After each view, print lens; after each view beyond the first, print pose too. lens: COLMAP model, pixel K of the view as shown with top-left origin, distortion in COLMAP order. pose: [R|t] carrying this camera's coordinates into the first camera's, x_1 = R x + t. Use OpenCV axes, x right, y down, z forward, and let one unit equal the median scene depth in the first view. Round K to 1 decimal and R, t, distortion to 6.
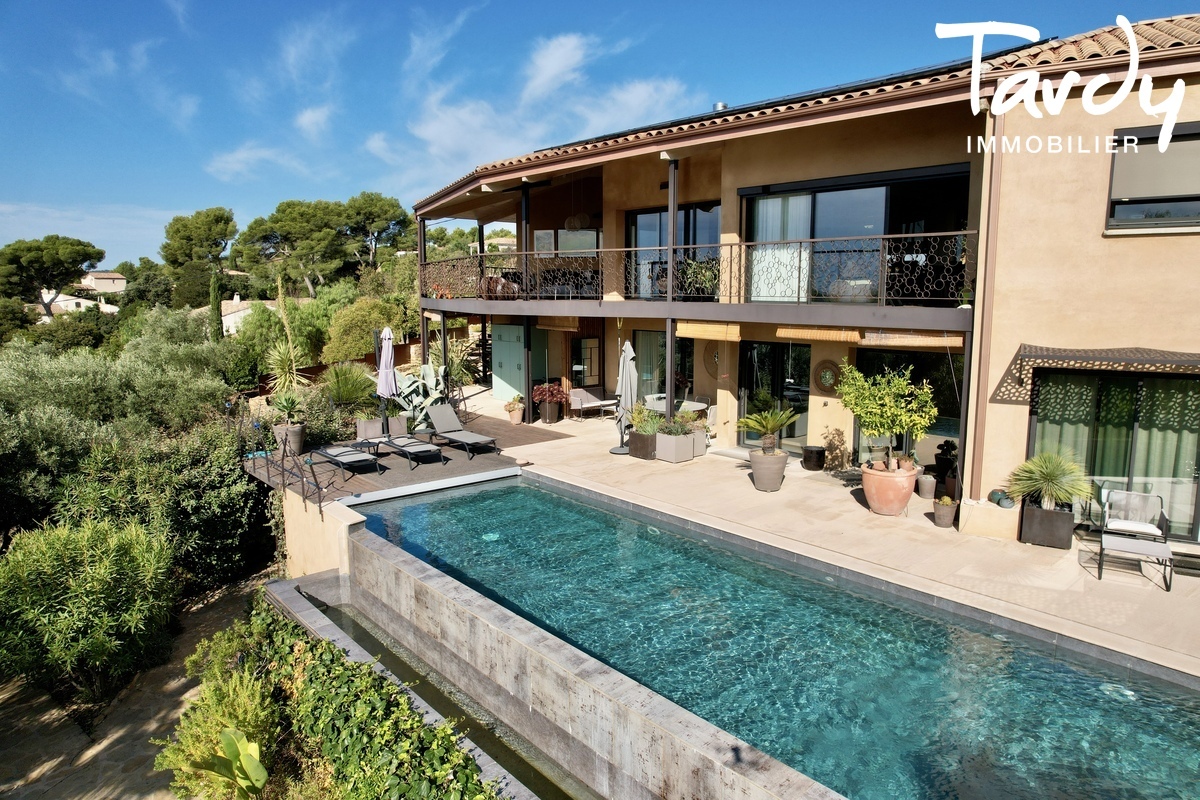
lens RADIAL K [[776.9, 0, 600.0], [0, 776.9, 400.0], [0, 0, 1]] dist [-0.025736, 0.000841]
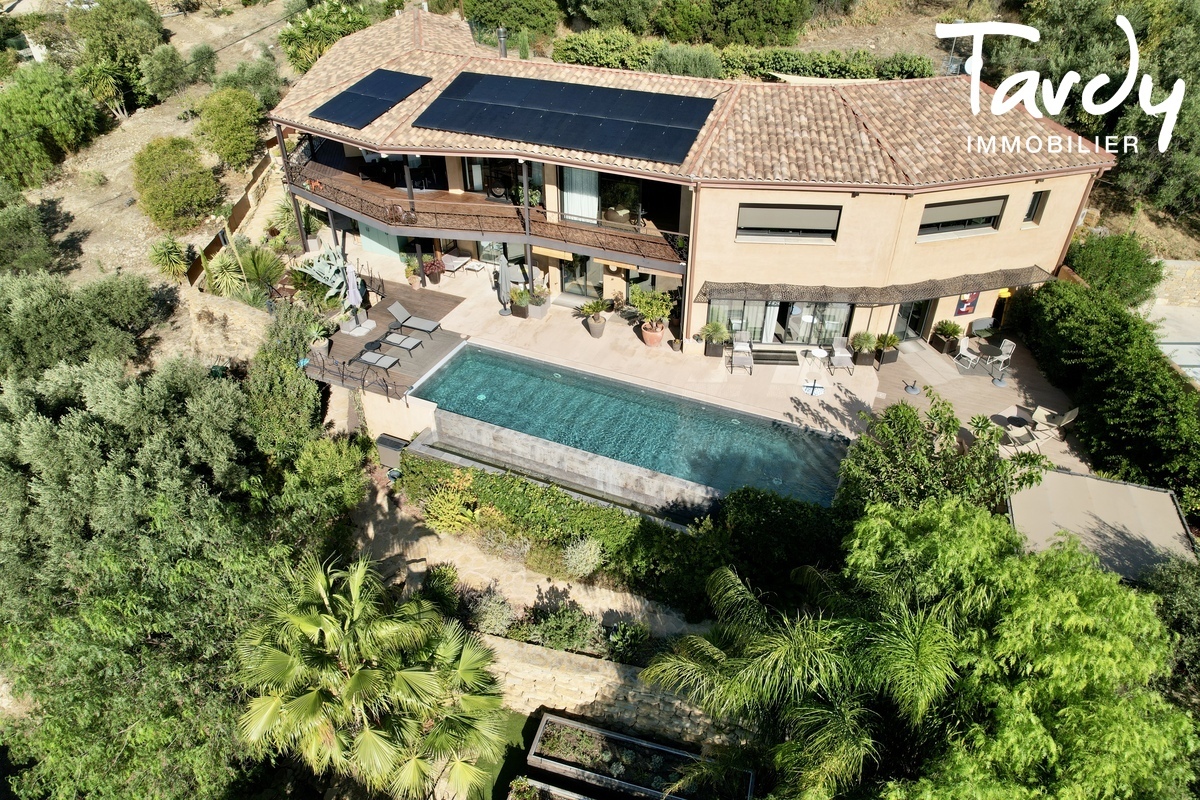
lens RADIAL K [[776.9, 0, 600.0], [0, 776.9, 400.0], [0, 0, 1]] dist [-0.025736, 0.000841]
pose [[0.904628, -0.251300, 0.344234, -0.671110], [0.066080, 0.880609, 0.469213, -0.881557], [-0.421049, -0.401717, 0.813229, -0.974764]]
